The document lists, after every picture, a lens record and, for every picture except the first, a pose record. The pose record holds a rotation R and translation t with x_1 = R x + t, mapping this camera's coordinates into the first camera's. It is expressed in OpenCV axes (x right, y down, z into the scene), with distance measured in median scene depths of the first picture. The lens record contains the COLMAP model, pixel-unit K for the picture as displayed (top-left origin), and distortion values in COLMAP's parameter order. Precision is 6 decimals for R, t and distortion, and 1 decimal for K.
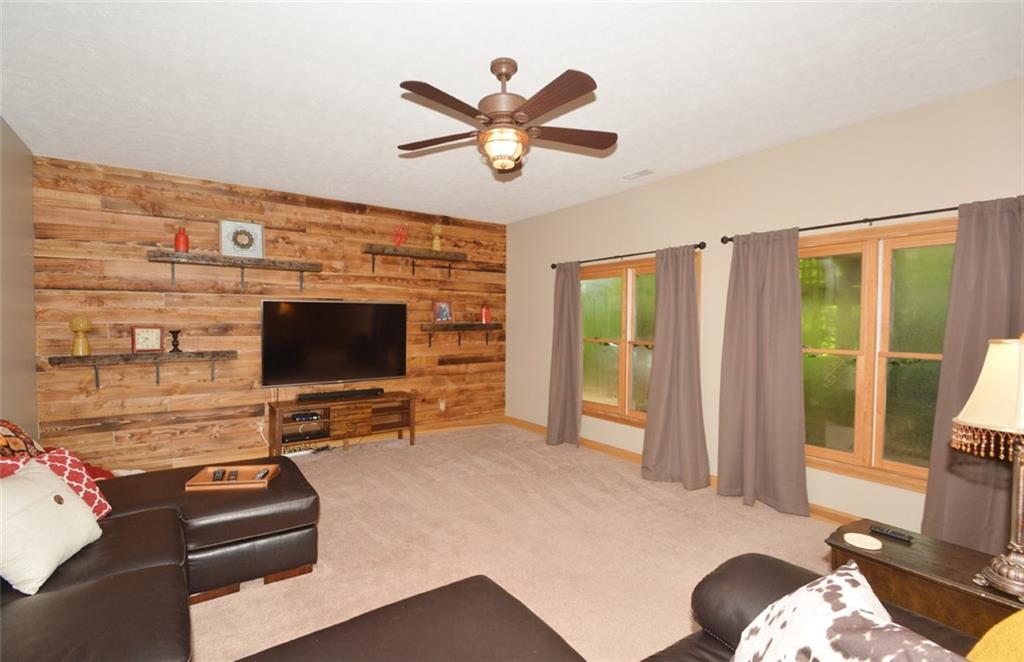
lens RADIAL K [[463.5, 0, 512.0], [0, 463.5, 331.0], [0, 0, 1]] dist [0.001282, -0.000022]
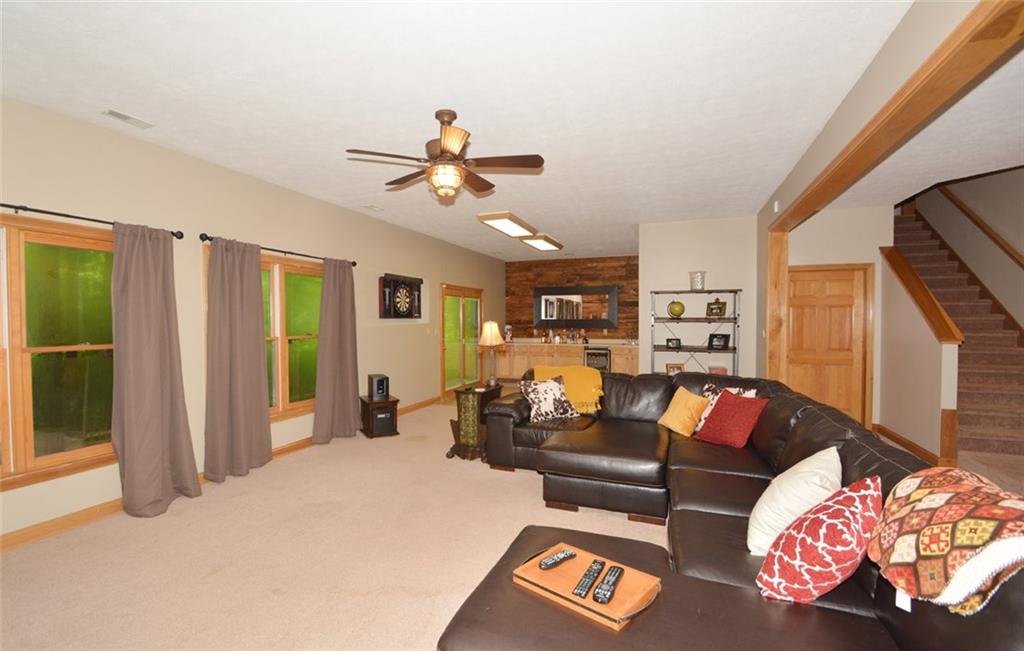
lens RADIAL K [[462.7, 0, 508.2], [0, 462.7, 328.9], [0, 0, 1]] dist [0.001101, -0.000077]
pose [[-0.548244, -0.017995, 0.836125, -0.849239], [0.016340, 0.999347, 0.032222, -0.018817], [-0.836159, 0.031327, -0.547592, 1.122772]]
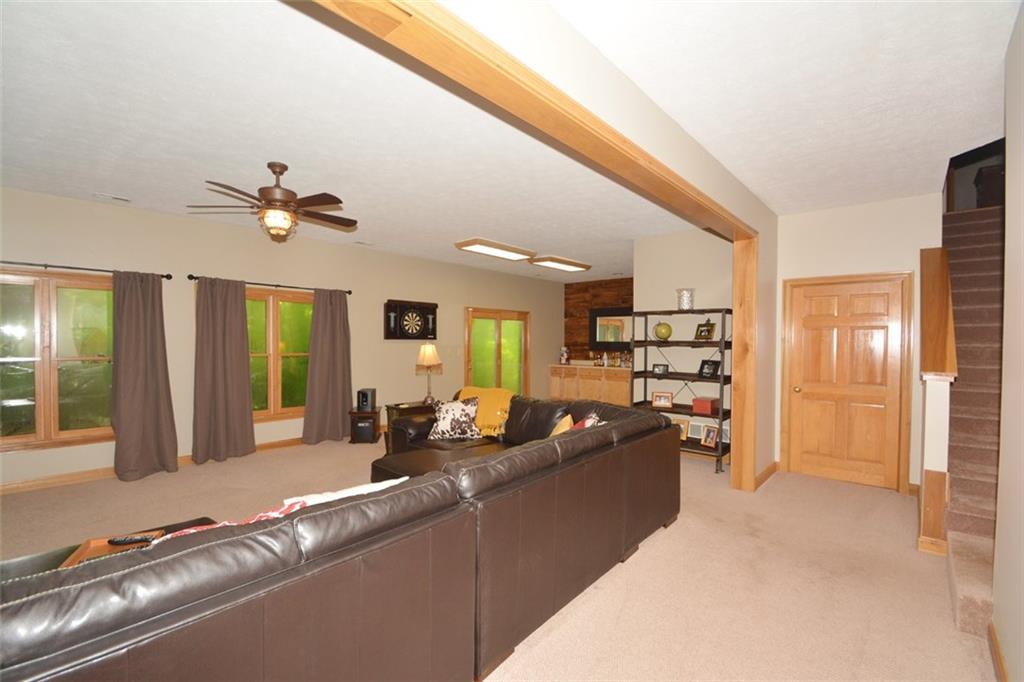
lens RADIAL K [[450.6, 0, 496.1], [0, 450.6, 346.3], [0, 0, 1]] dist [0.017731, -0.018425]
pose [[-0.213075, -0.016707, 0.976893, -1.134287], [0.011595, 0.999740, 0.019626, -0.012697], [-0.976967, 0.015509, -0.212826, 0.467096]]
